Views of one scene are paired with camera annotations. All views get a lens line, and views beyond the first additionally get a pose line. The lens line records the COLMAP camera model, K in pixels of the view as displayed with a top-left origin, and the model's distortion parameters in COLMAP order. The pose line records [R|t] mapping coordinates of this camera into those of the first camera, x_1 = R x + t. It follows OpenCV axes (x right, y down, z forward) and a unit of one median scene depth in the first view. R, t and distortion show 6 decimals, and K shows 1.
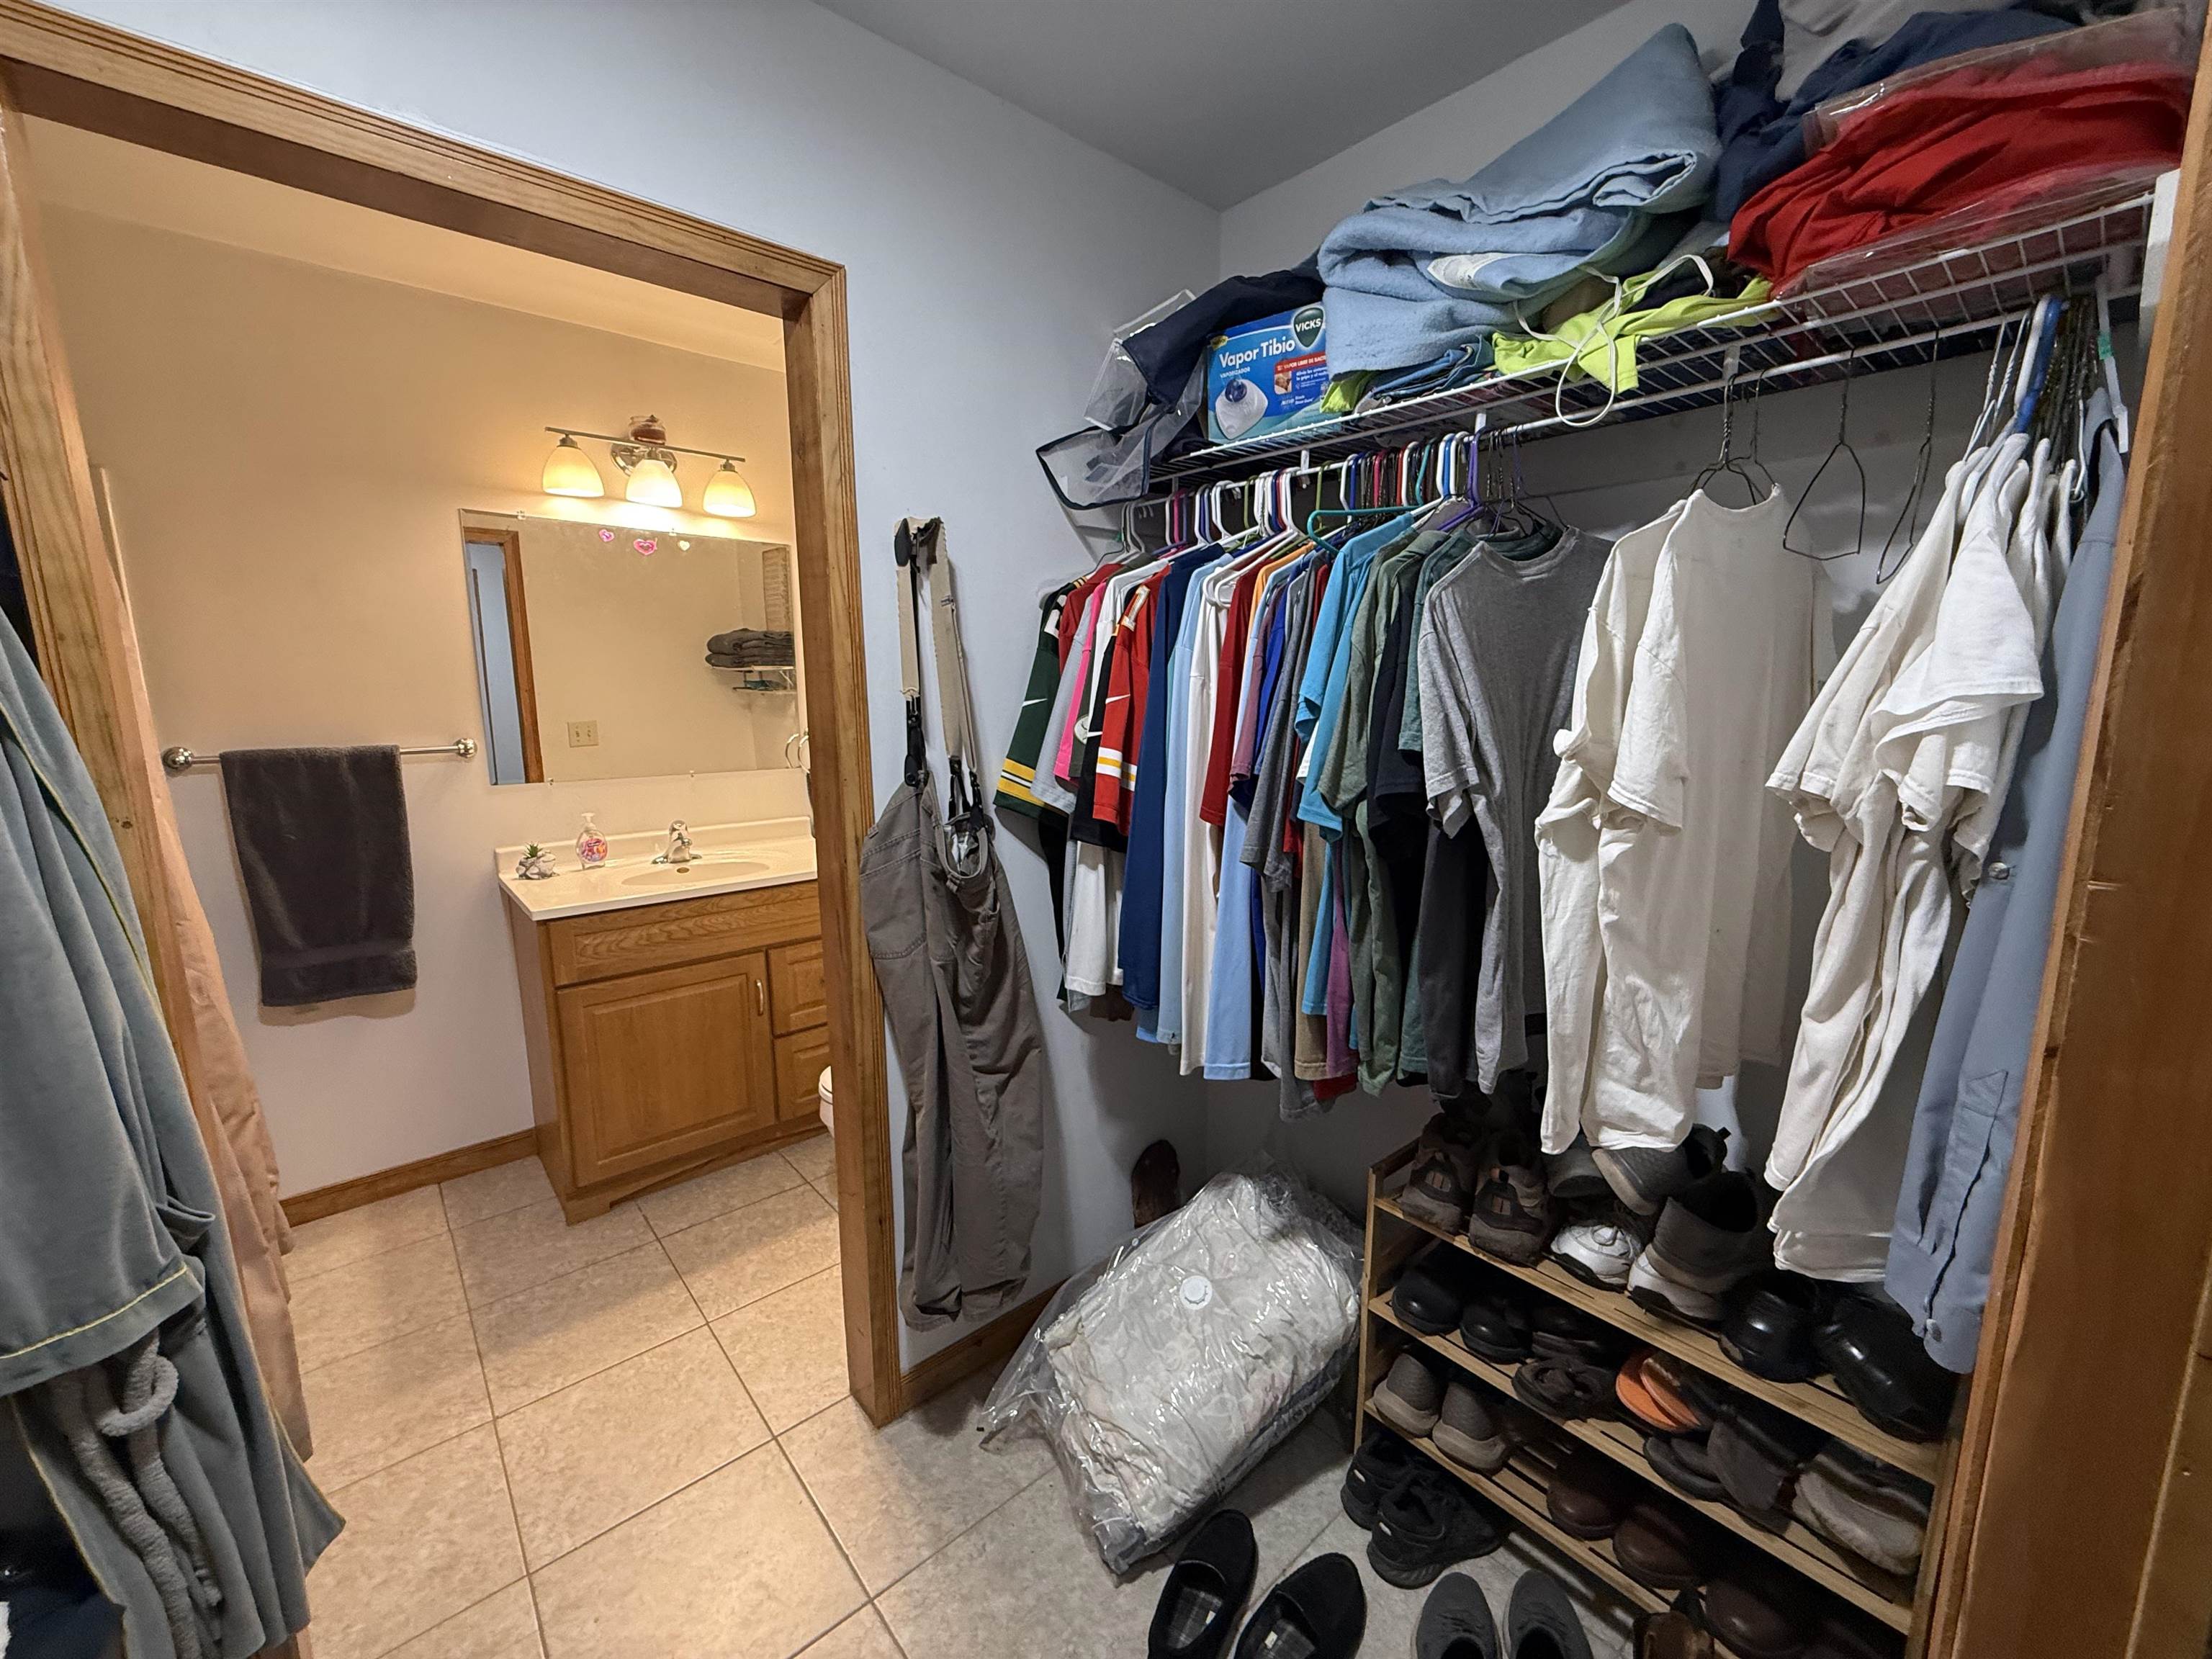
lens RADIAL K [[880.2, 0, 1098.8], [0, 880.2, 830.9], [0, 0, 1]] dist [0.000619, -0.000948]
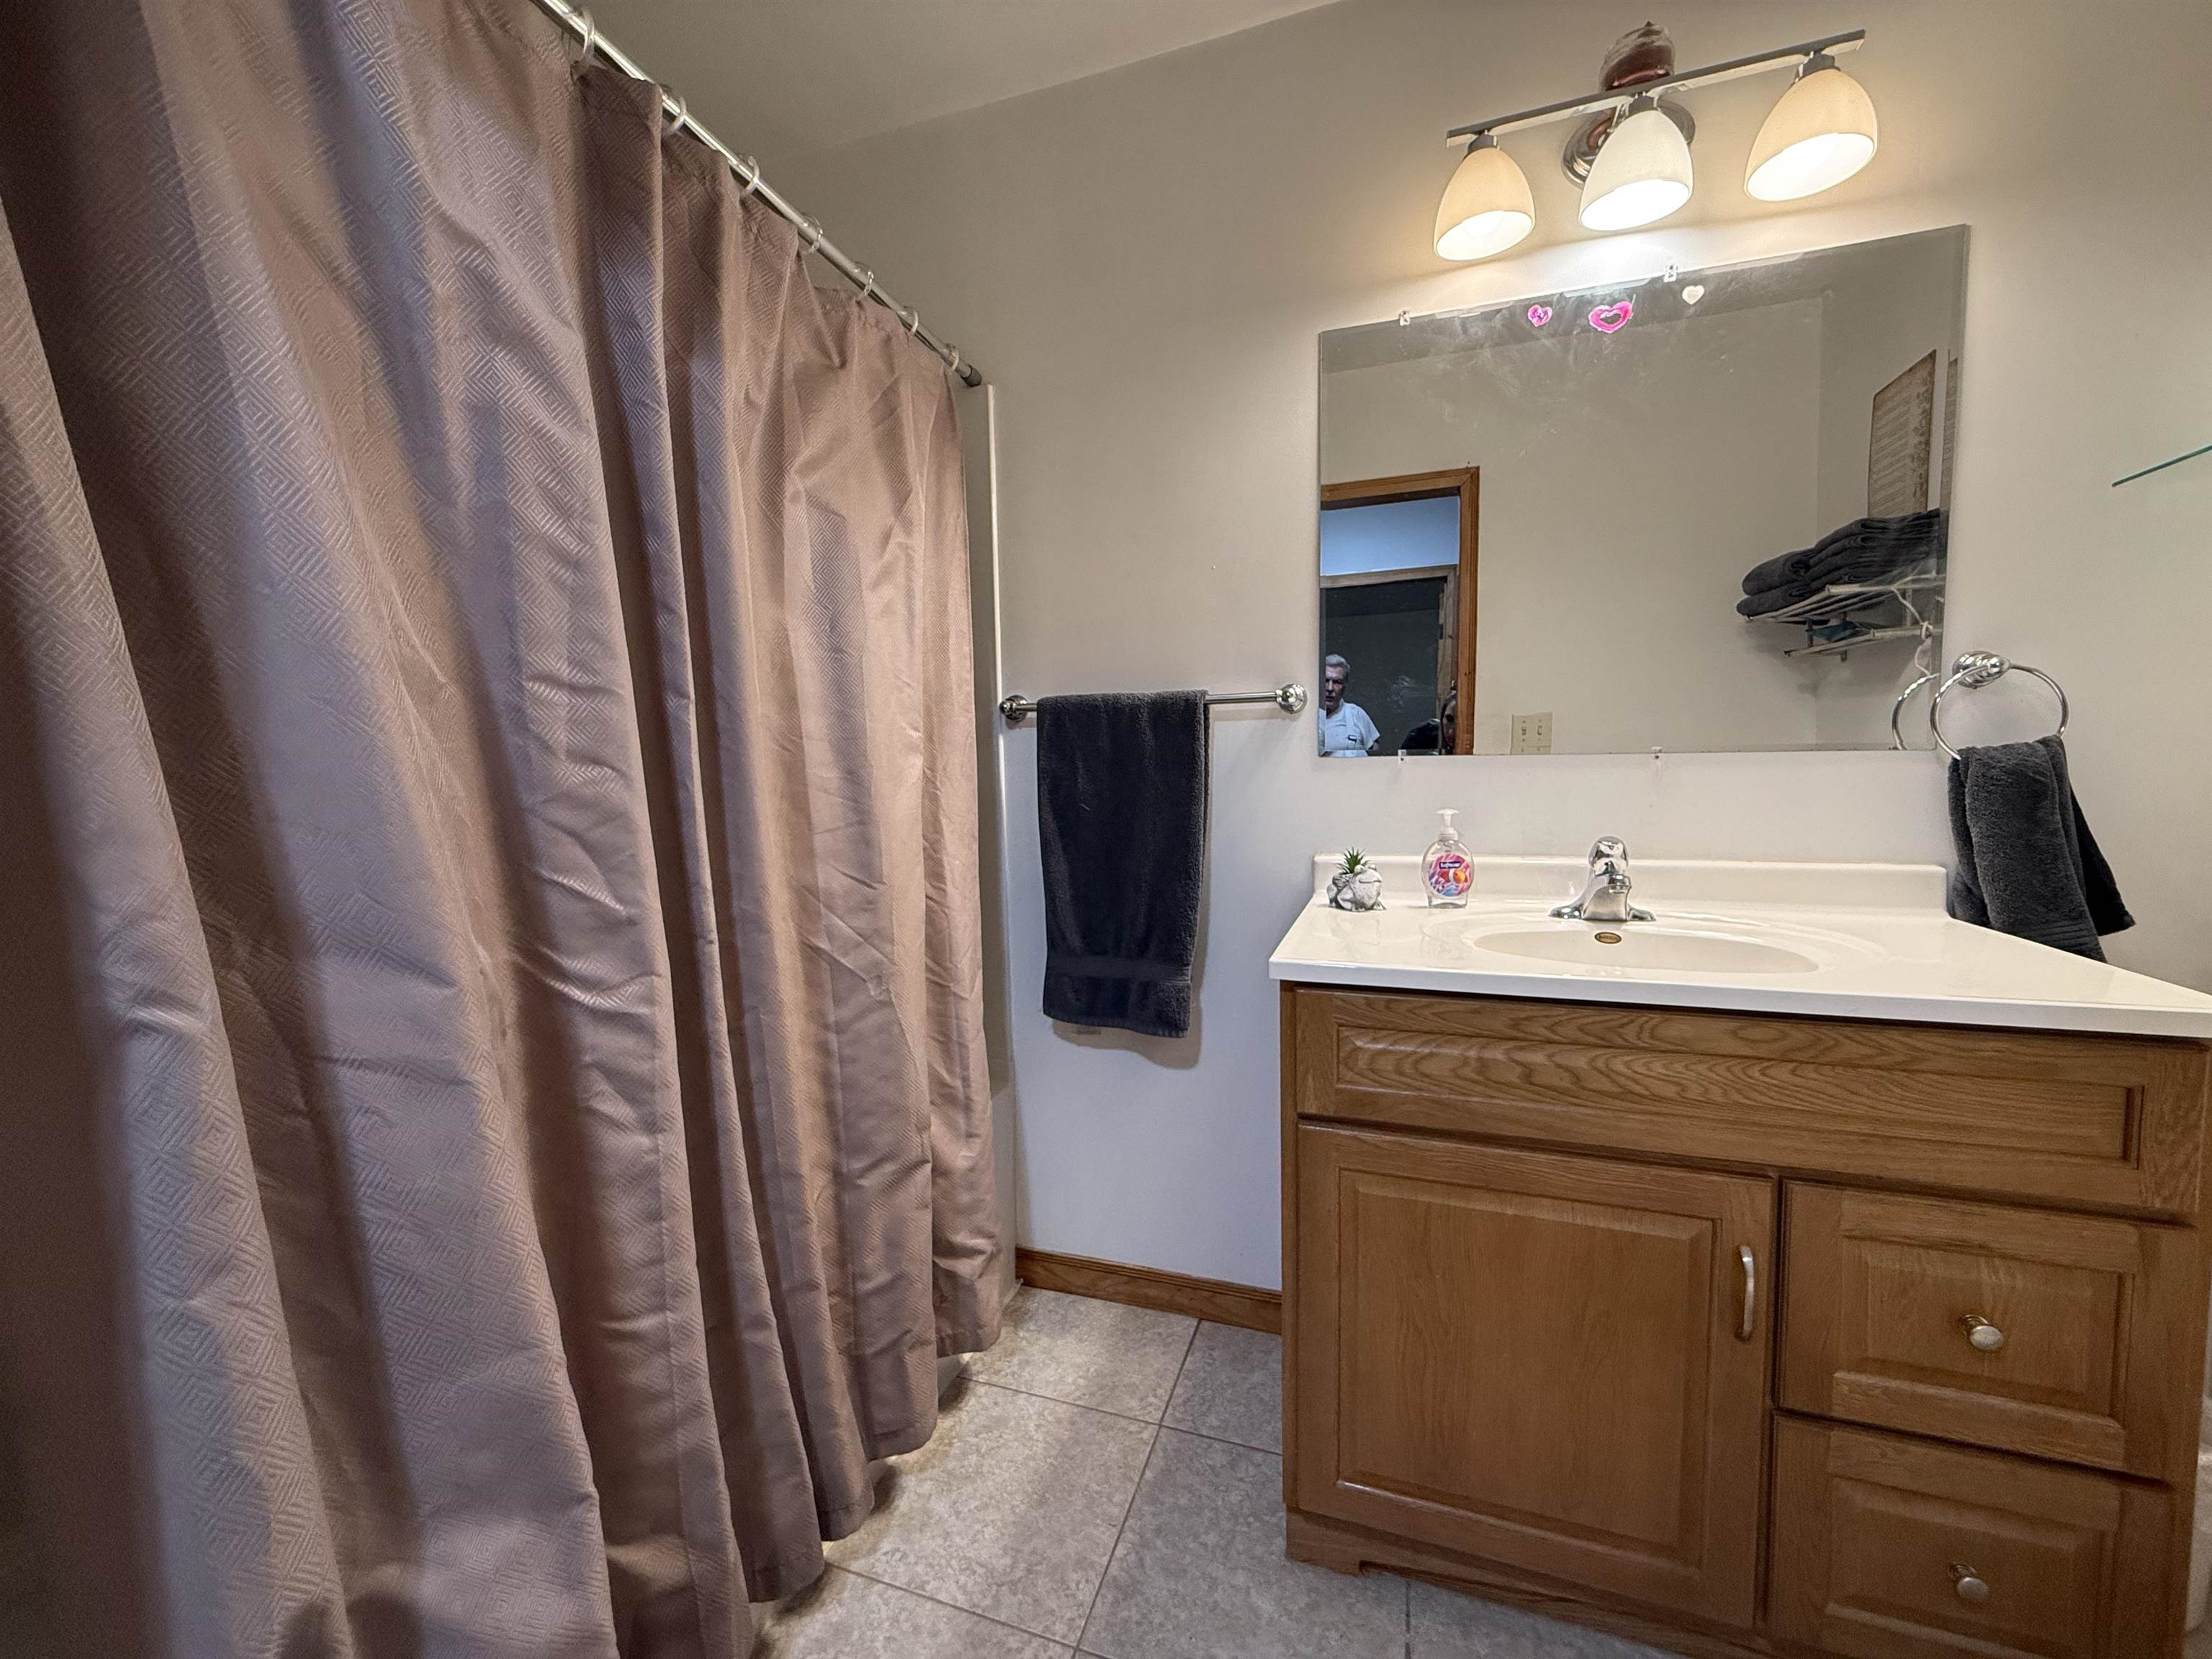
lens RADIAL K [[880.2, 0, 1106.0], [0, 880.2, 829.8], [0, 0, 1]] dist [0.000619, -0.000948]
pose [[0.494585, 0.061570, -0.866946, -0.208998], [-0.126120, 0.992014, -0.001499, 0.023237], [0.859930, 0.110081, 0.498400, 0.563694]]
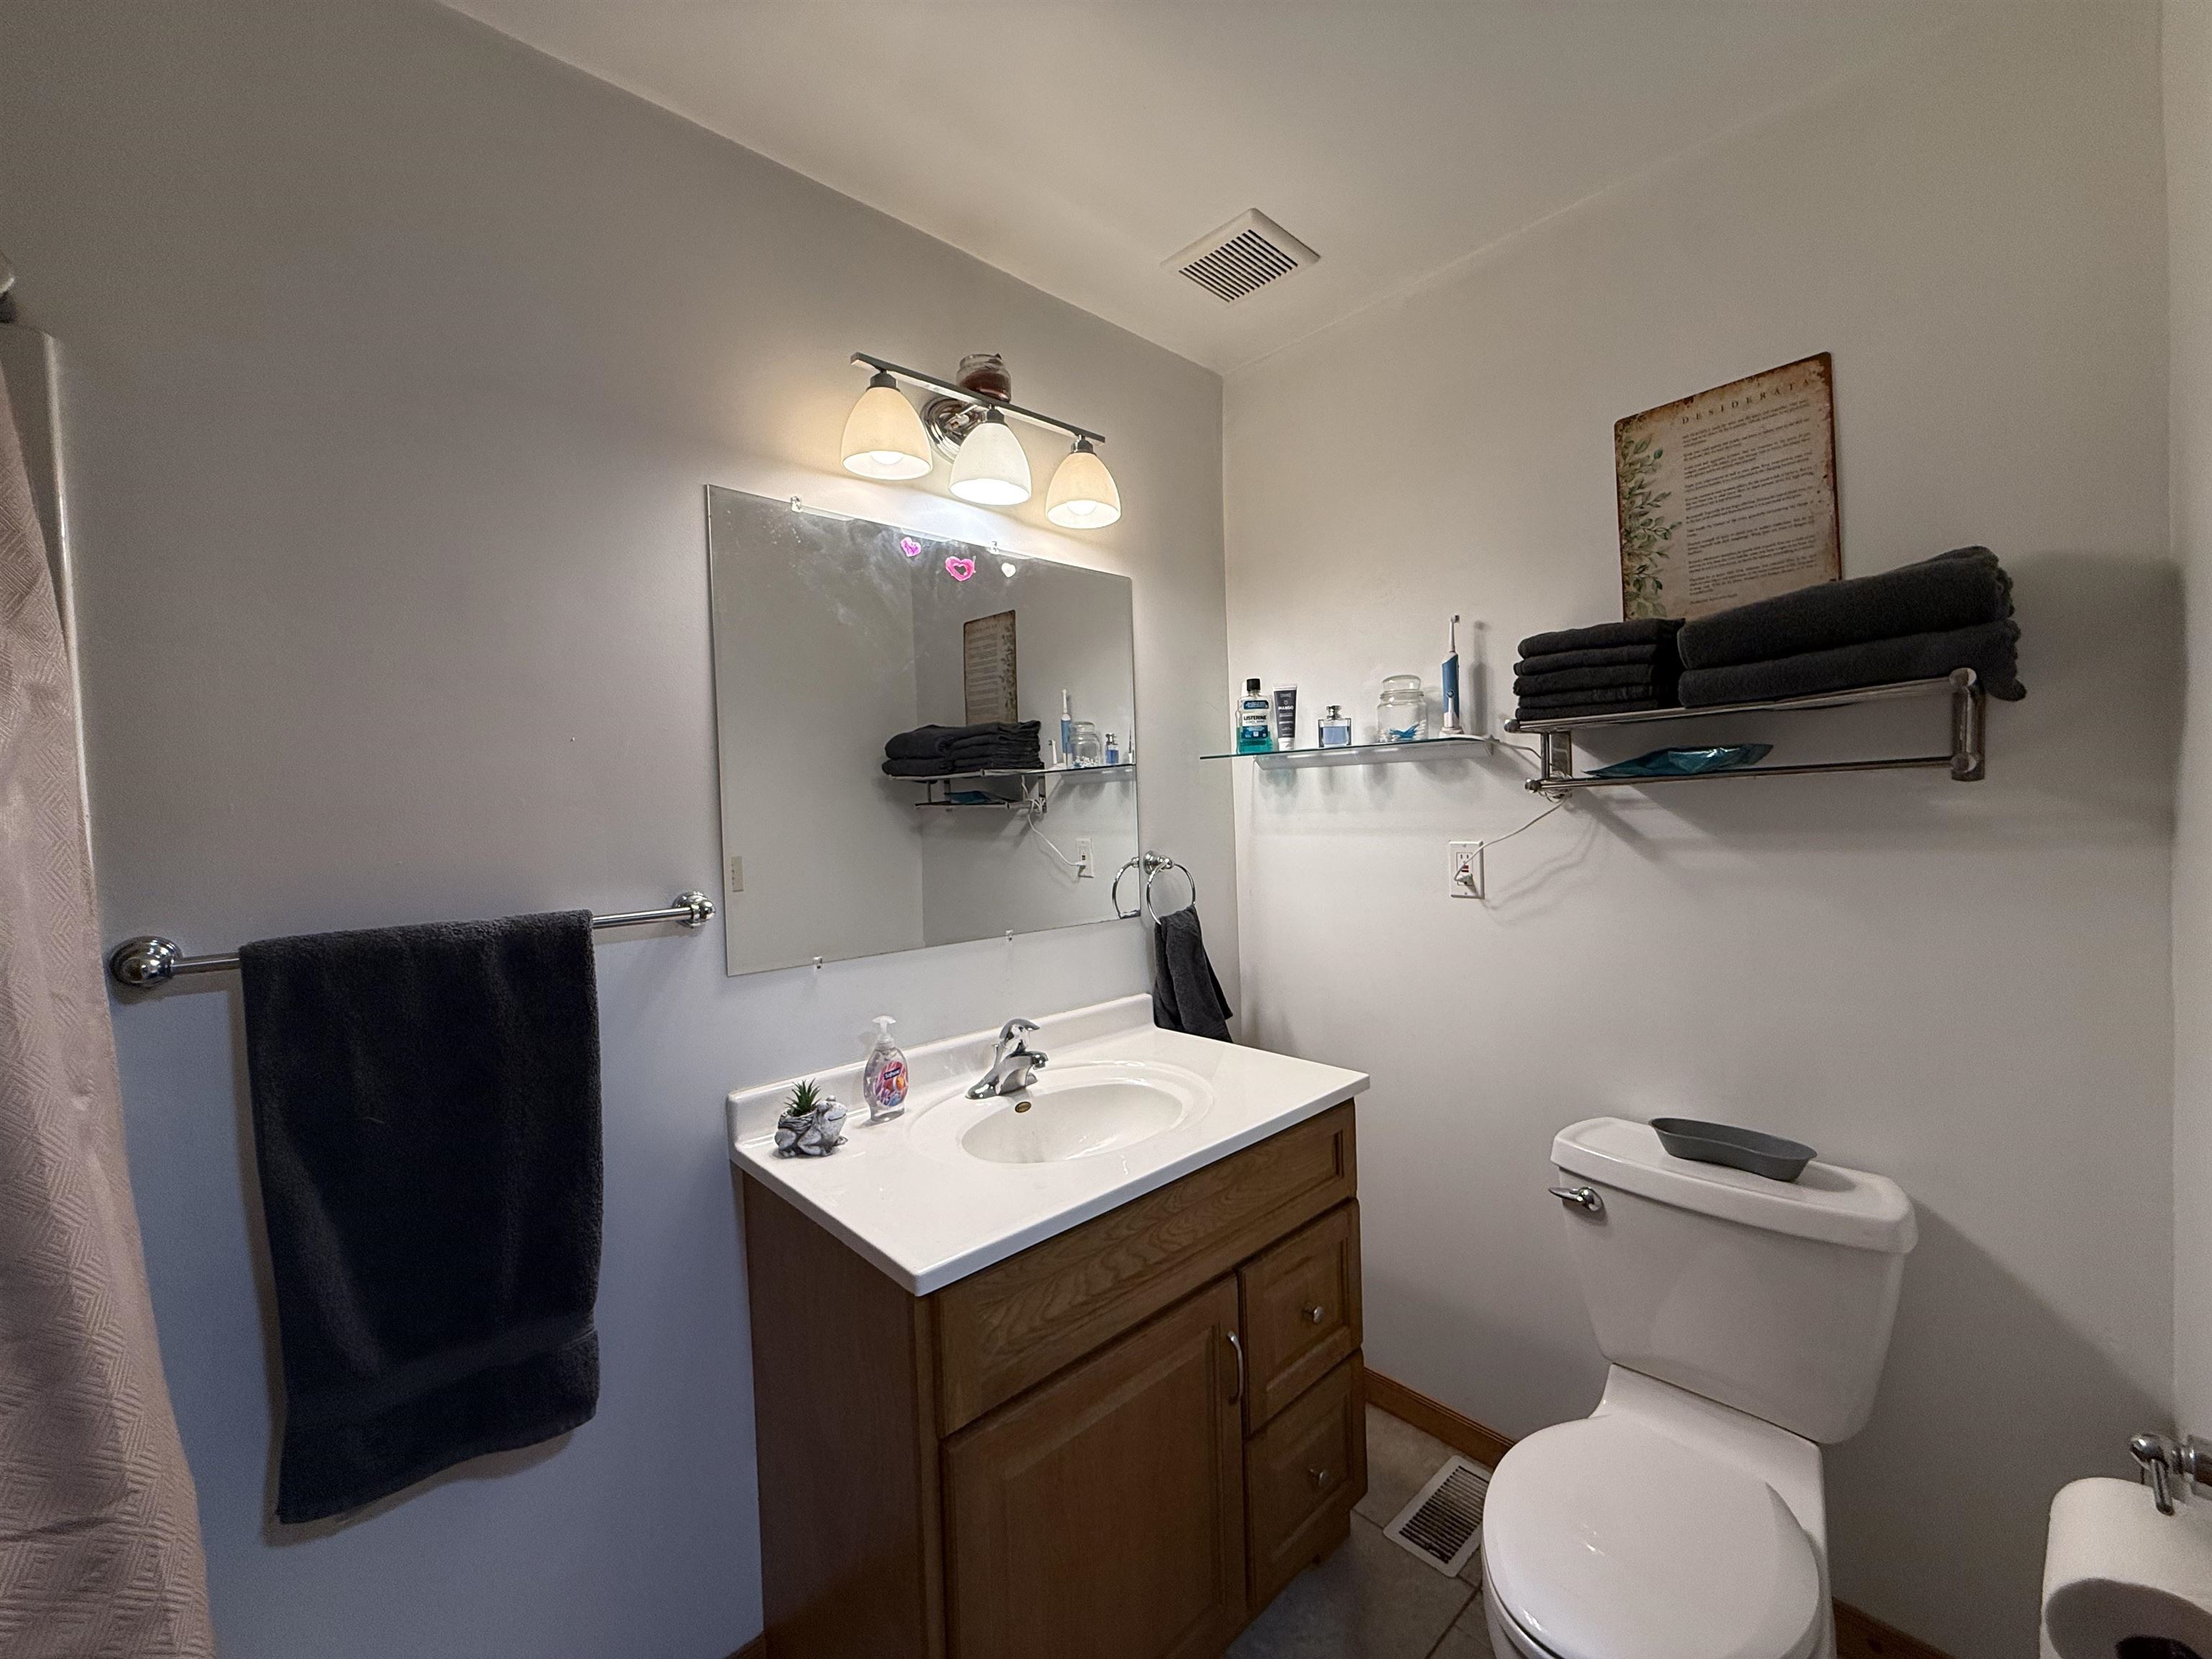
lens RADIAL K [[880.2, 0, 1091.1], [0, 880.2, 830.6], [0, 0, 1]] dist [0.000619, -0.000948]
pose [[0.999231, -0.031337, 0.023573, -0.489393], [0.034242, 0.990237, -0.135120, -0.060997], [-0.019108, 0.135823, 0.990549, 0.458431]]
